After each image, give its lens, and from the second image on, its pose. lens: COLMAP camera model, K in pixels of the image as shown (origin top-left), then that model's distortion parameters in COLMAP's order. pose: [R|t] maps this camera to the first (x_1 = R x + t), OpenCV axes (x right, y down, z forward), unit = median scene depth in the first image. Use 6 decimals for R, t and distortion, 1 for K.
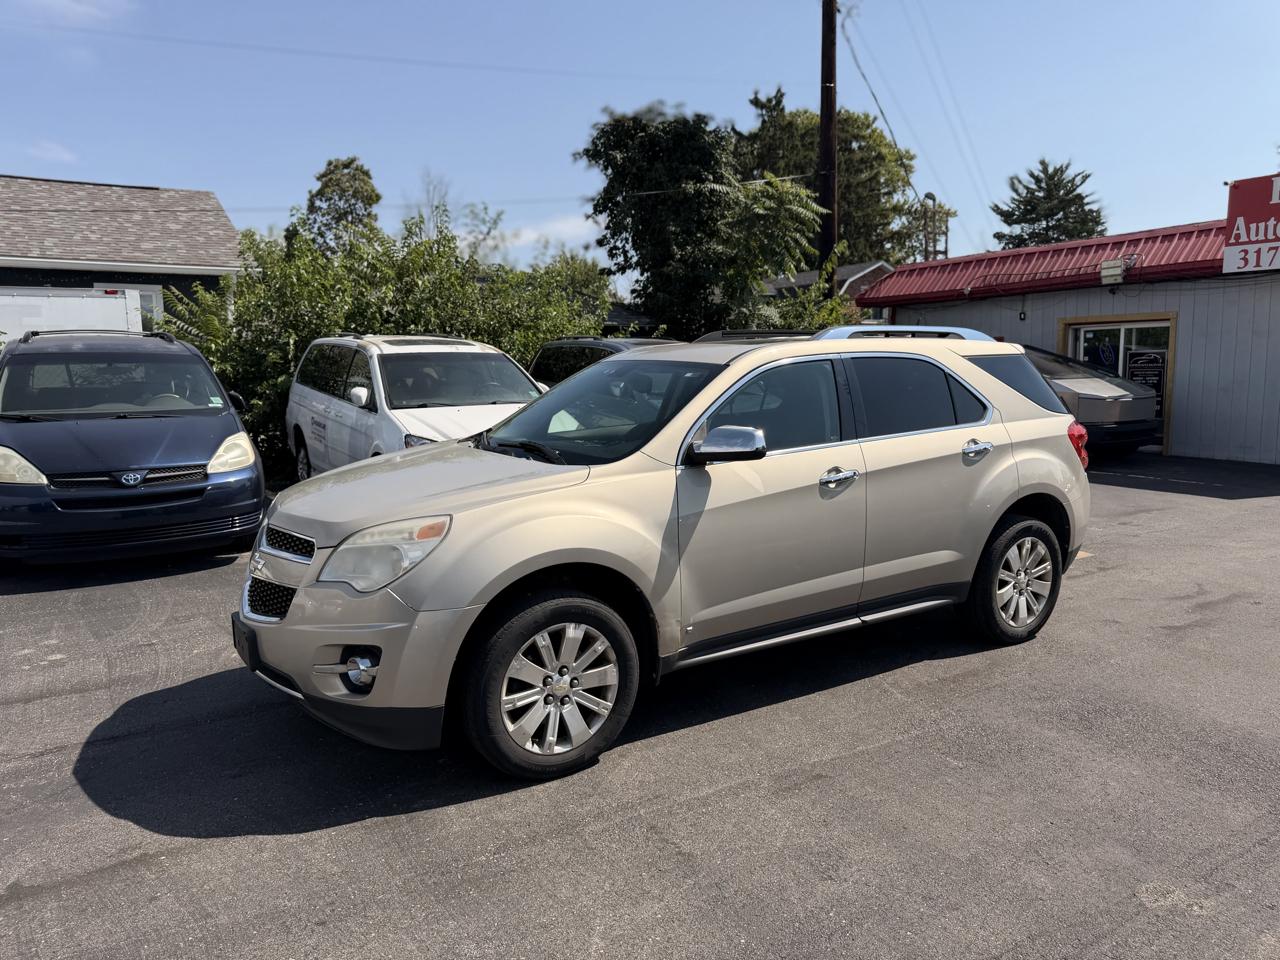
lens RADIAL K [[909.0, 0, 646.2], [0, 909.0, 477.7], [0, 0, 1]] dist [0.025951, -0.038459]
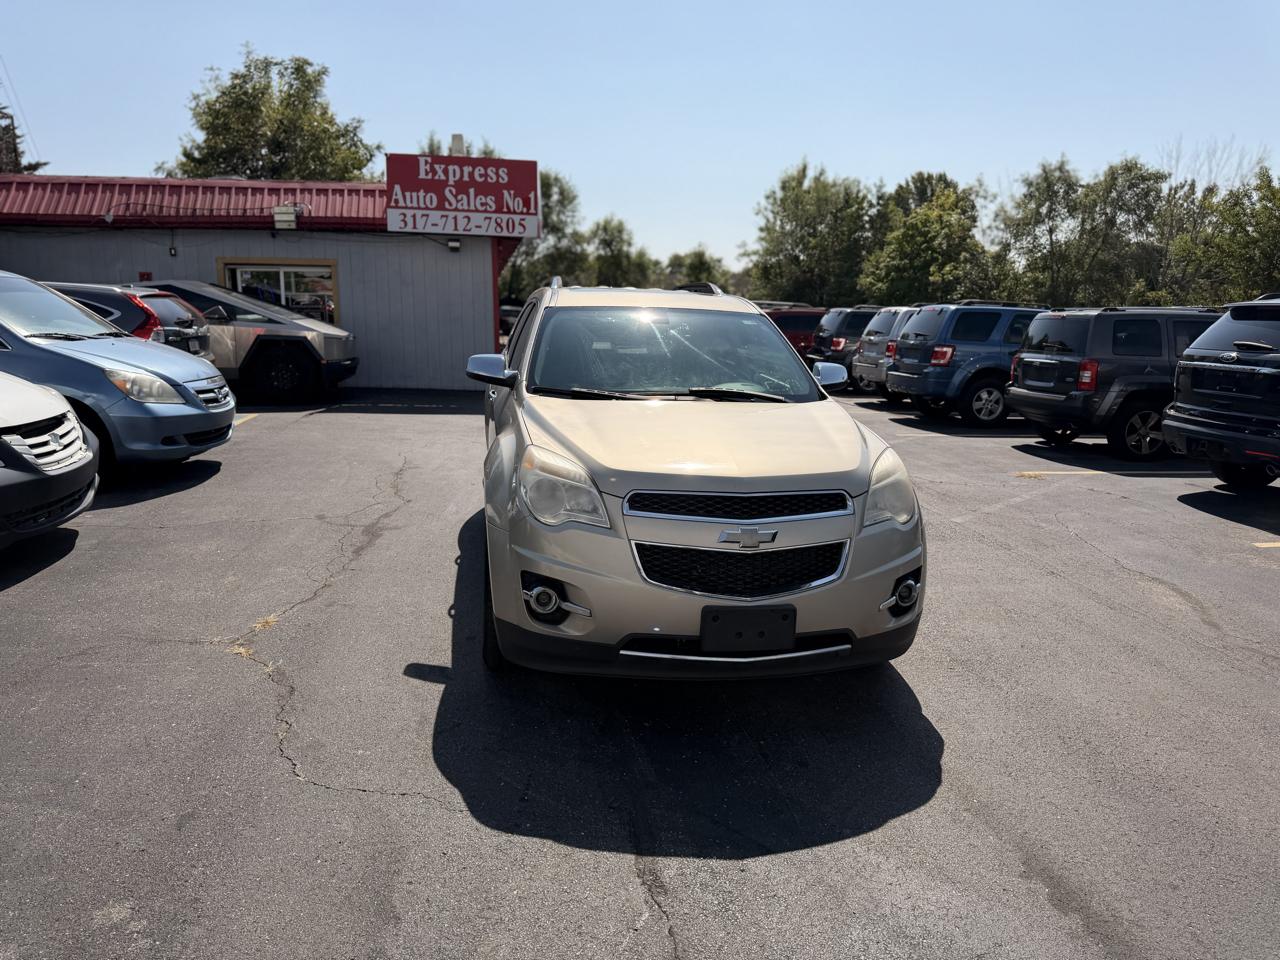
lens RADIAL K [[909.0, 0, 649.5], [0, 909.0, 477.2], [0, 0, 1]] dist [0.025951, -0.038459]
pose [[0.404216, -0.149140, 0.902423, -0.885576], [0.088262, 0.988373, 0.123810, -0.058476], [-0.910395, 0.029604, 0.412680, 0.513034]]
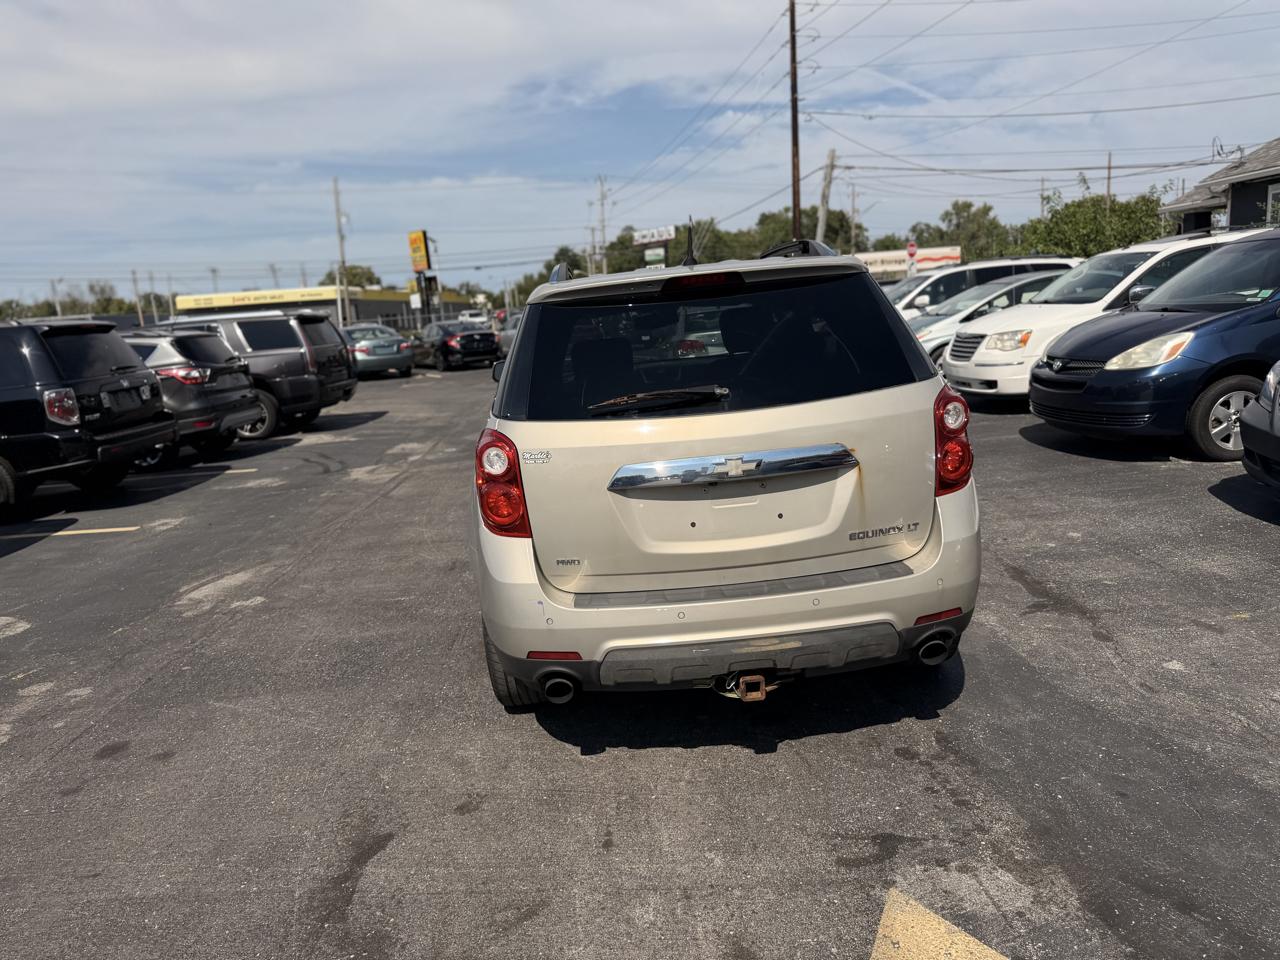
lens RADIAL K [[909.0, 0, 643.9], [0, 909.0, 479.4], [0, 0, 1]] dist [0.025951, -0.038459]
pose [[-0.504508, 0.208694, -0.837806, 0.935478], [-0.026022, 0.966233, 0.256354, -0.184918], [0.863015, 0.151135, -0.482041, 1.417352]]
